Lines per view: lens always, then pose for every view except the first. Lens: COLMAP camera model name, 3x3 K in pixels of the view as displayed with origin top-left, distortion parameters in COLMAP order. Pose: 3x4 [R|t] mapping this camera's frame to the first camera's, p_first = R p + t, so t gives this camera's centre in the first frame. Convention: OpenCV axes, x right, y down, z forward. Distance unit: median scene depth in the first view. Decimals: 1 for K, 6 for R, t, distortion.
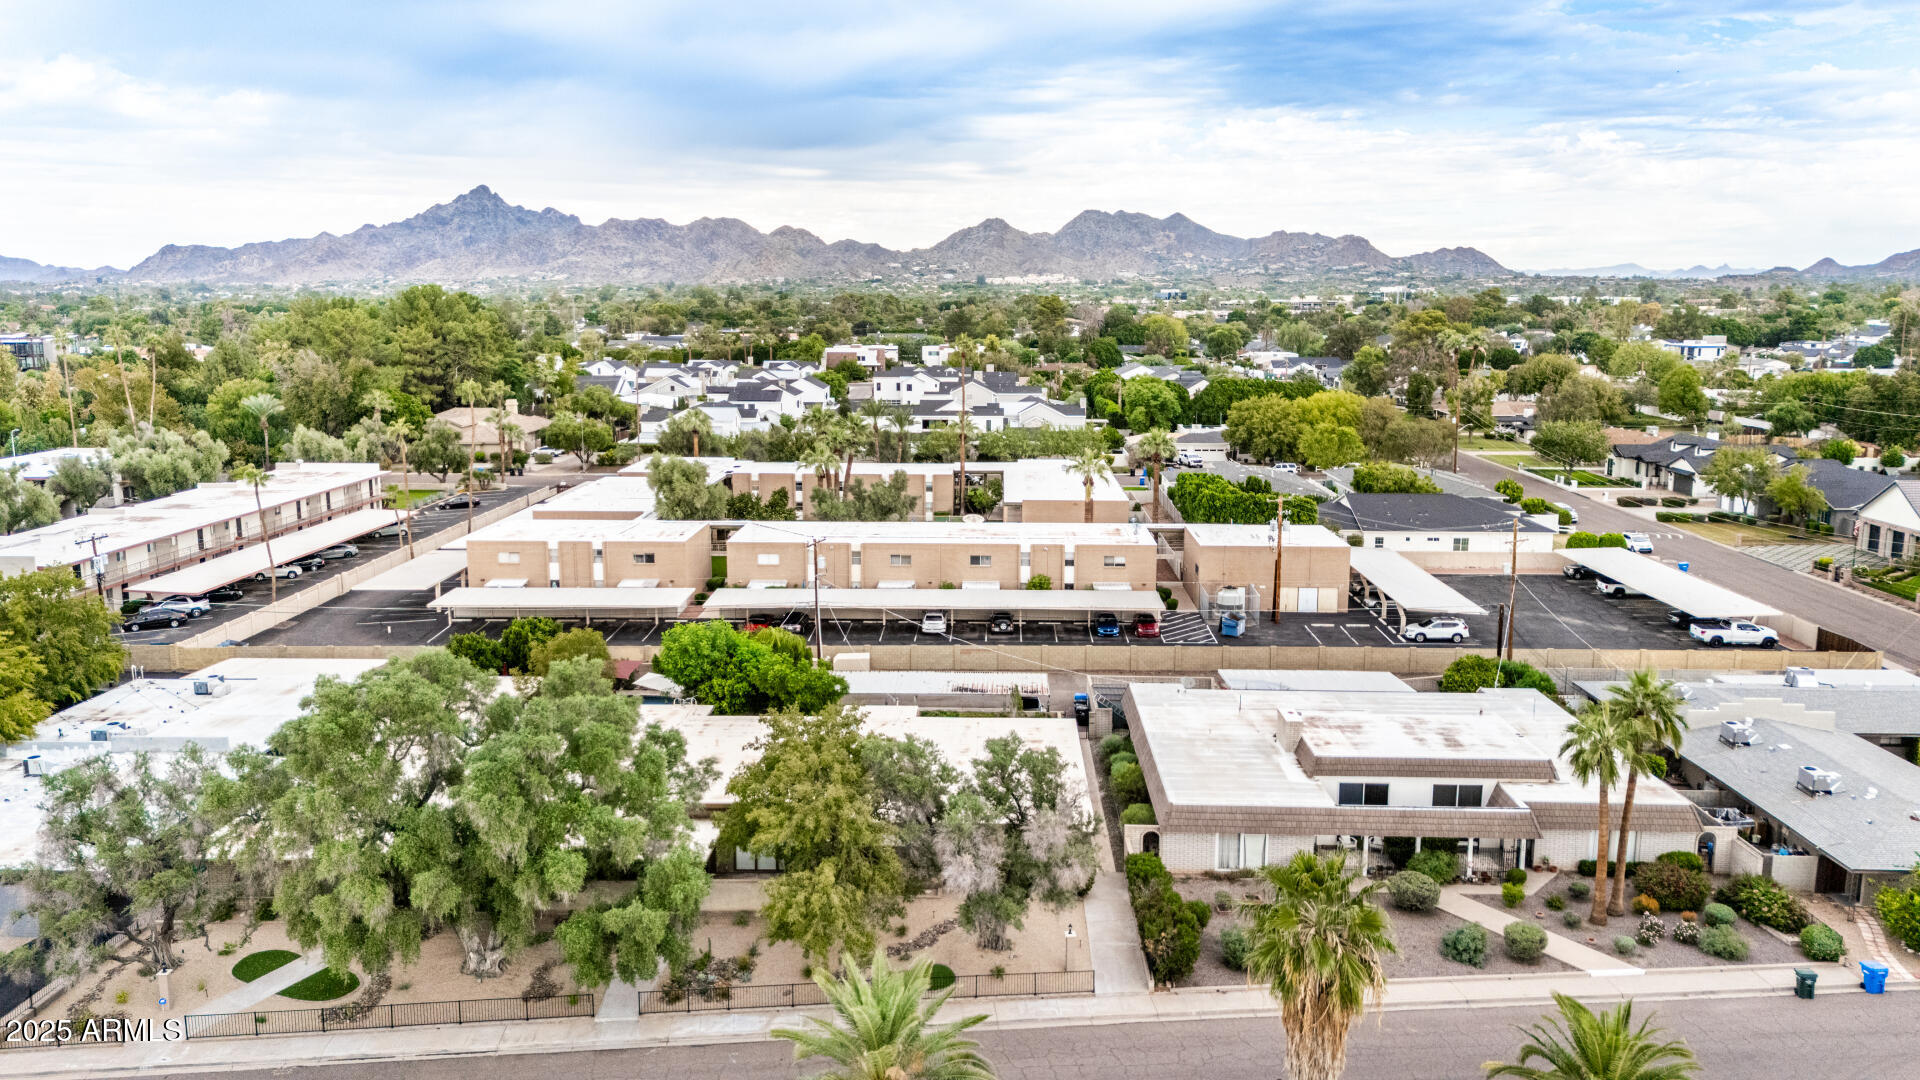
lens RADIAL K [[1398.9, 0, 960.0], [0, 1398.9, 540.0], [0, 0, 1]] dist [0.072781, -0.081093]
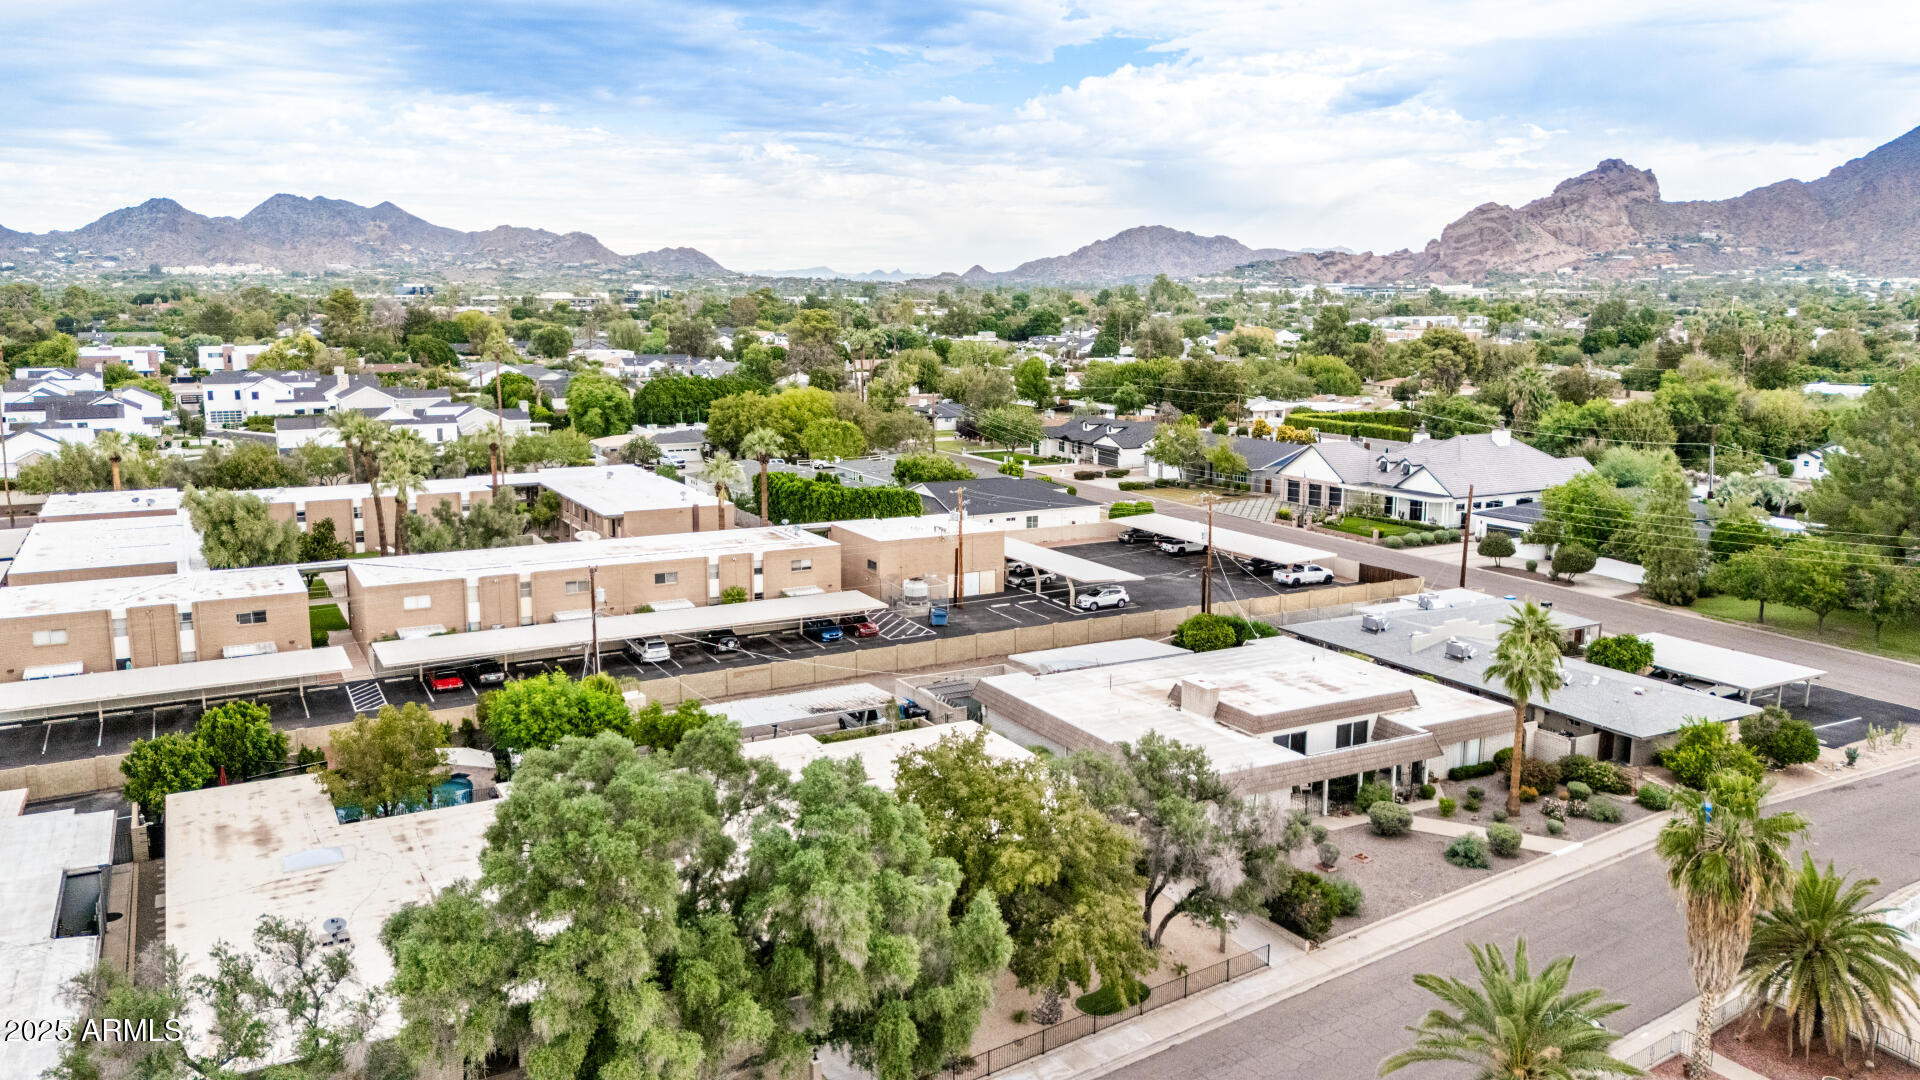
lens RADIAL K [[1391.2, 0, 959.7], [0, 1391.2, 573.6], [0, 0, 1]] dist [0.076247, -0.075846]
pose [[0.860718, -0.097719, 0.499616, -0.180469], [0.084772, 0.995214, 0.048611, -0.010876], [-0.501975, 0.000513, 0.864882, 0.067608]]
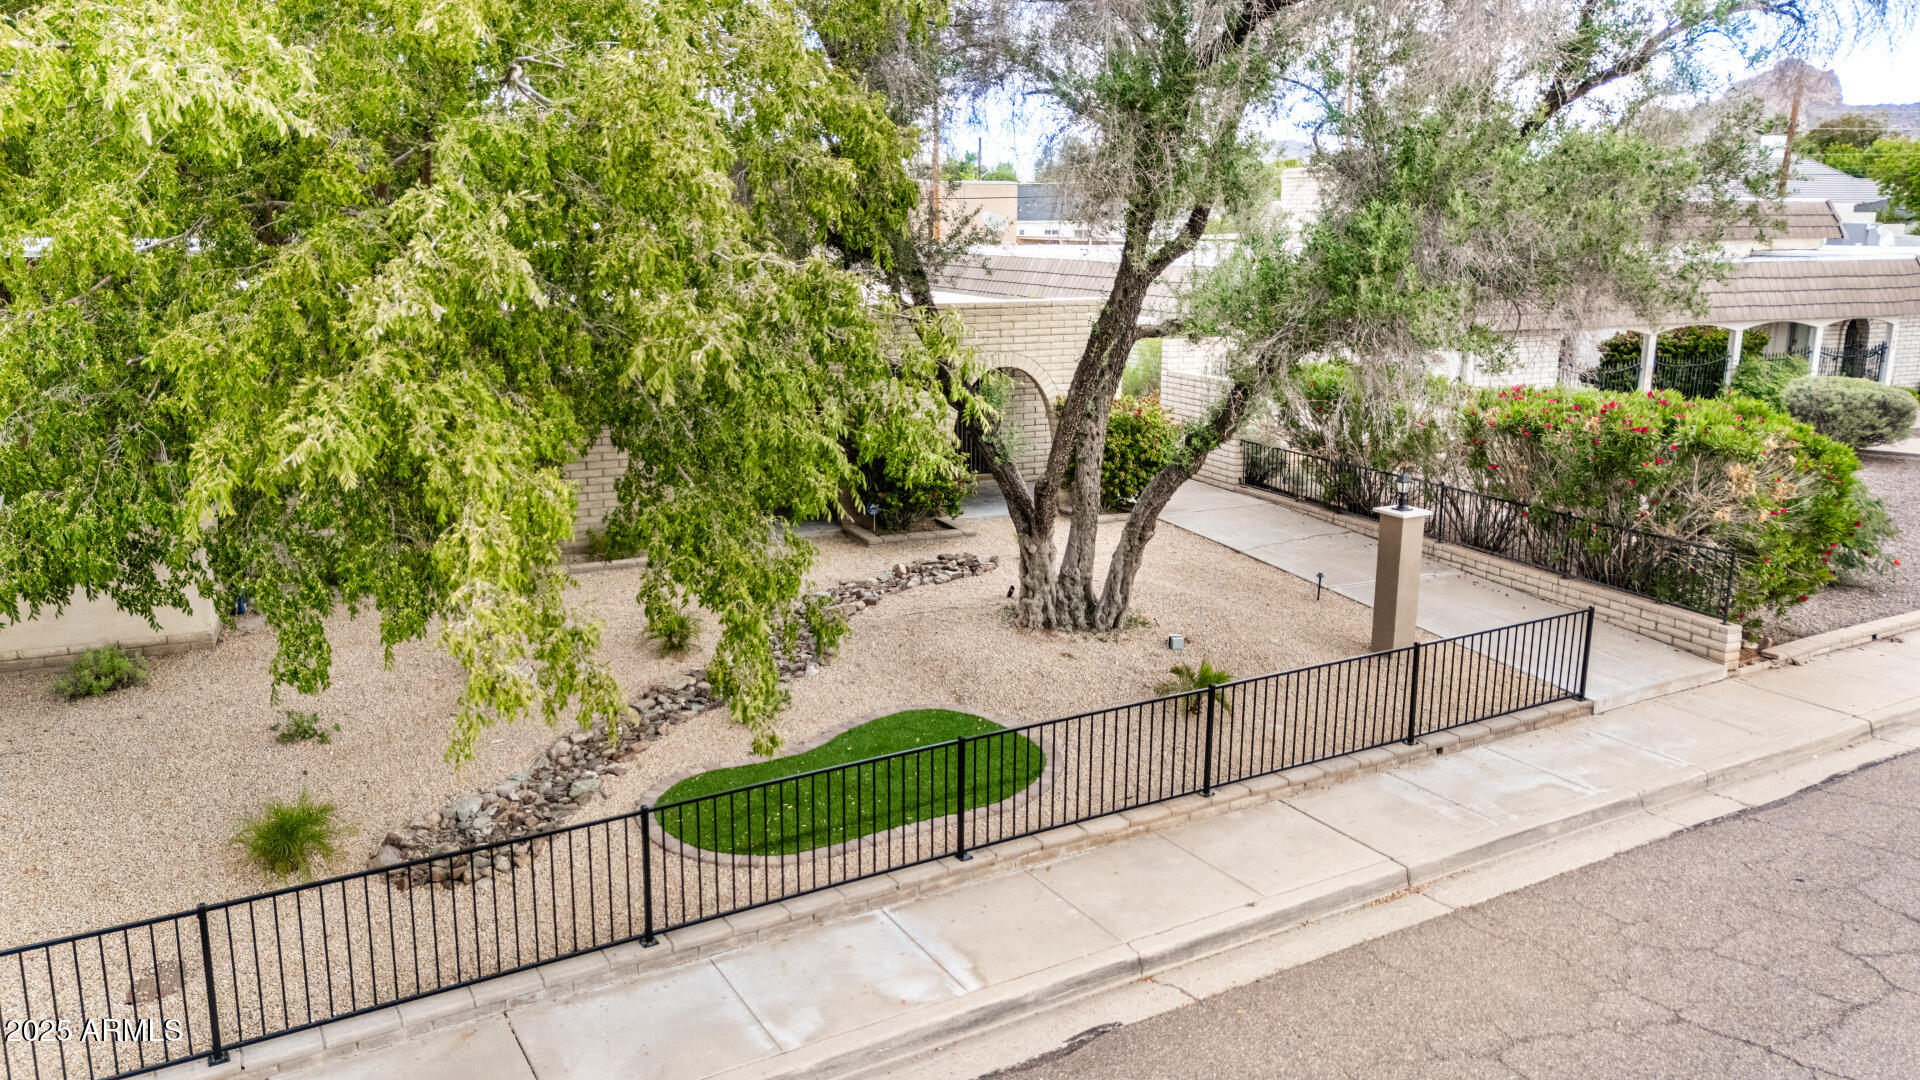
lens RADIAL K [[1398.9, 0, 960.0], [0, 1398.9, 540.0], [0, 0, 1]] dist [0.072781, -0.081093]
pose [[0.903247, -0.096385, 0.418156, -0.031587], [0.070093, 0.994500, 0.077827, 0.081710], [-0.423357, -0.040987, 0.905035, 0.252230]]
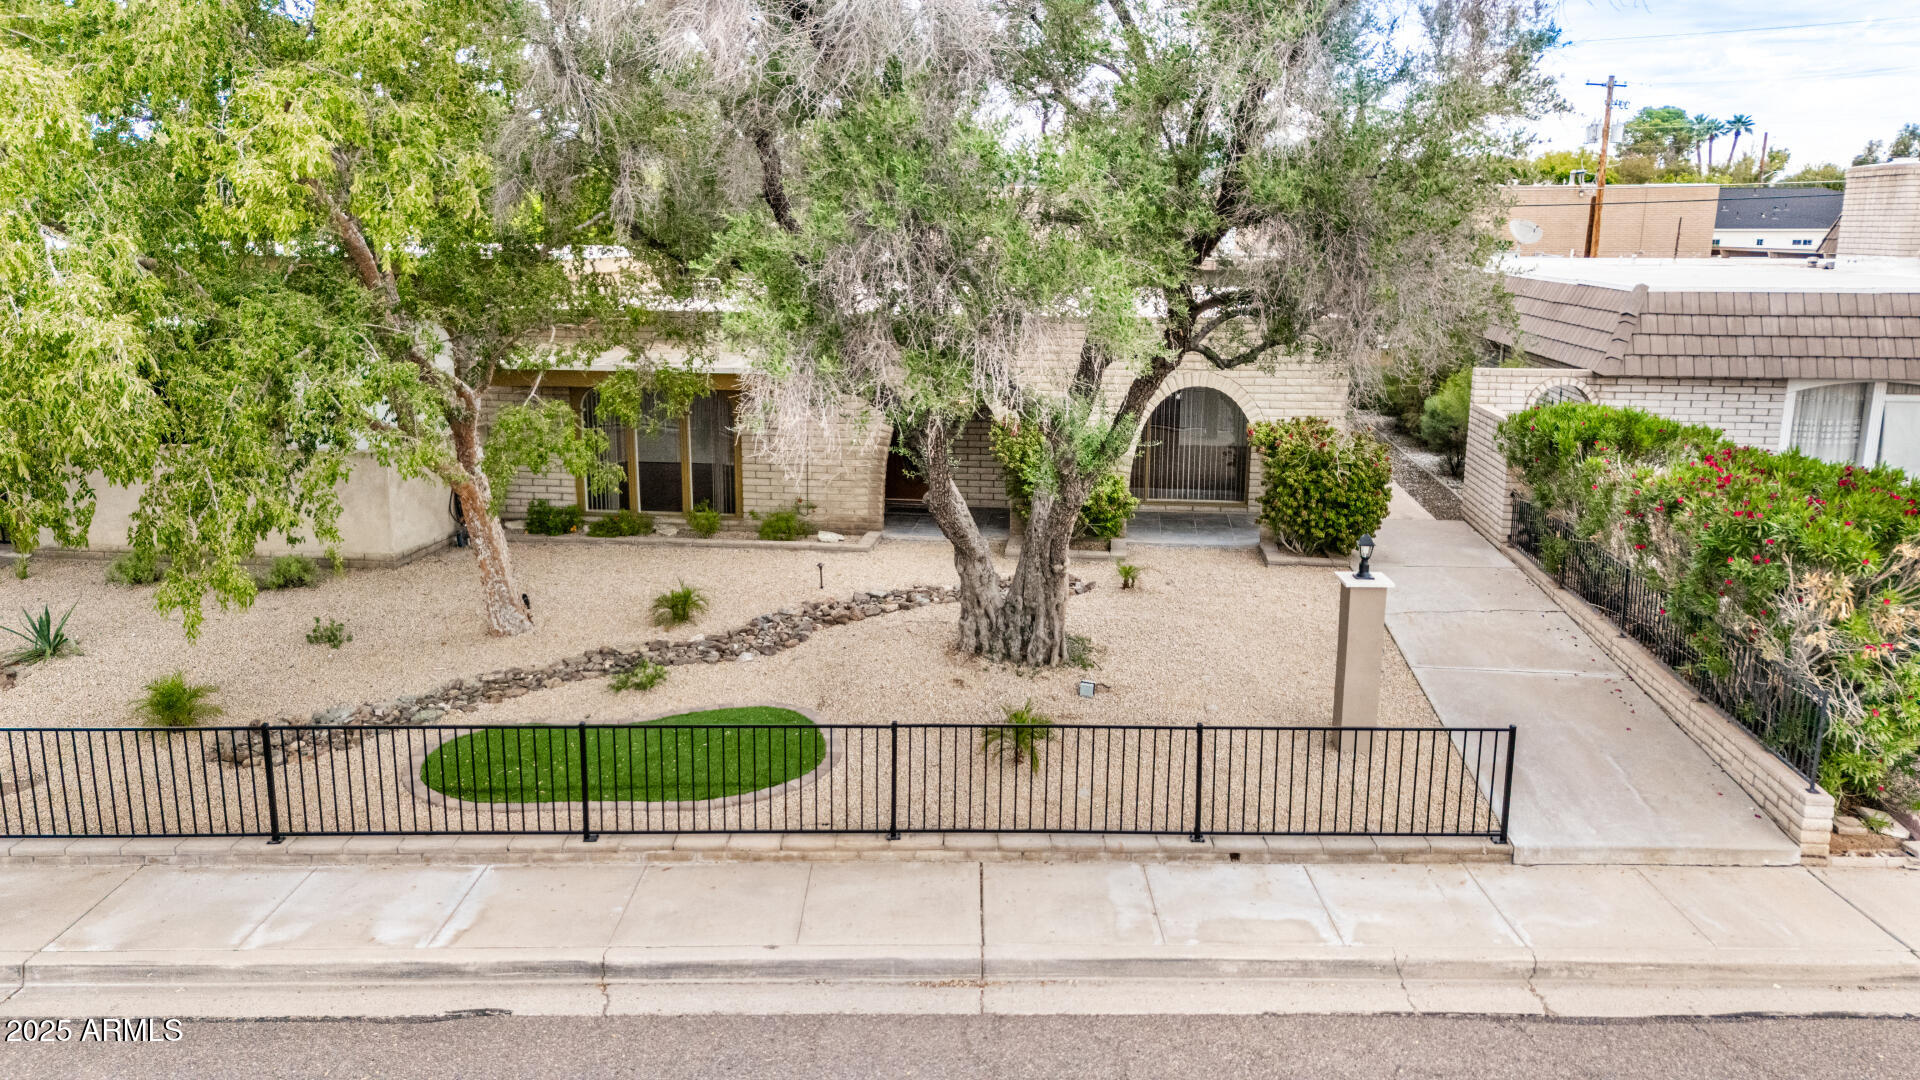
lens RADIAL K [[1398.9, 0, 960.0], [0, 1398.9, 540.0], [0, 0, 1]] dist [0.072781, -0.081093]
pose [[0.996321, 0.020042, -0.083324, 0.011060], [-0.015355, 0.998284, 0.056518, 0.082720], [0.084313, -0.055030, 0.994919, 0.245859]]
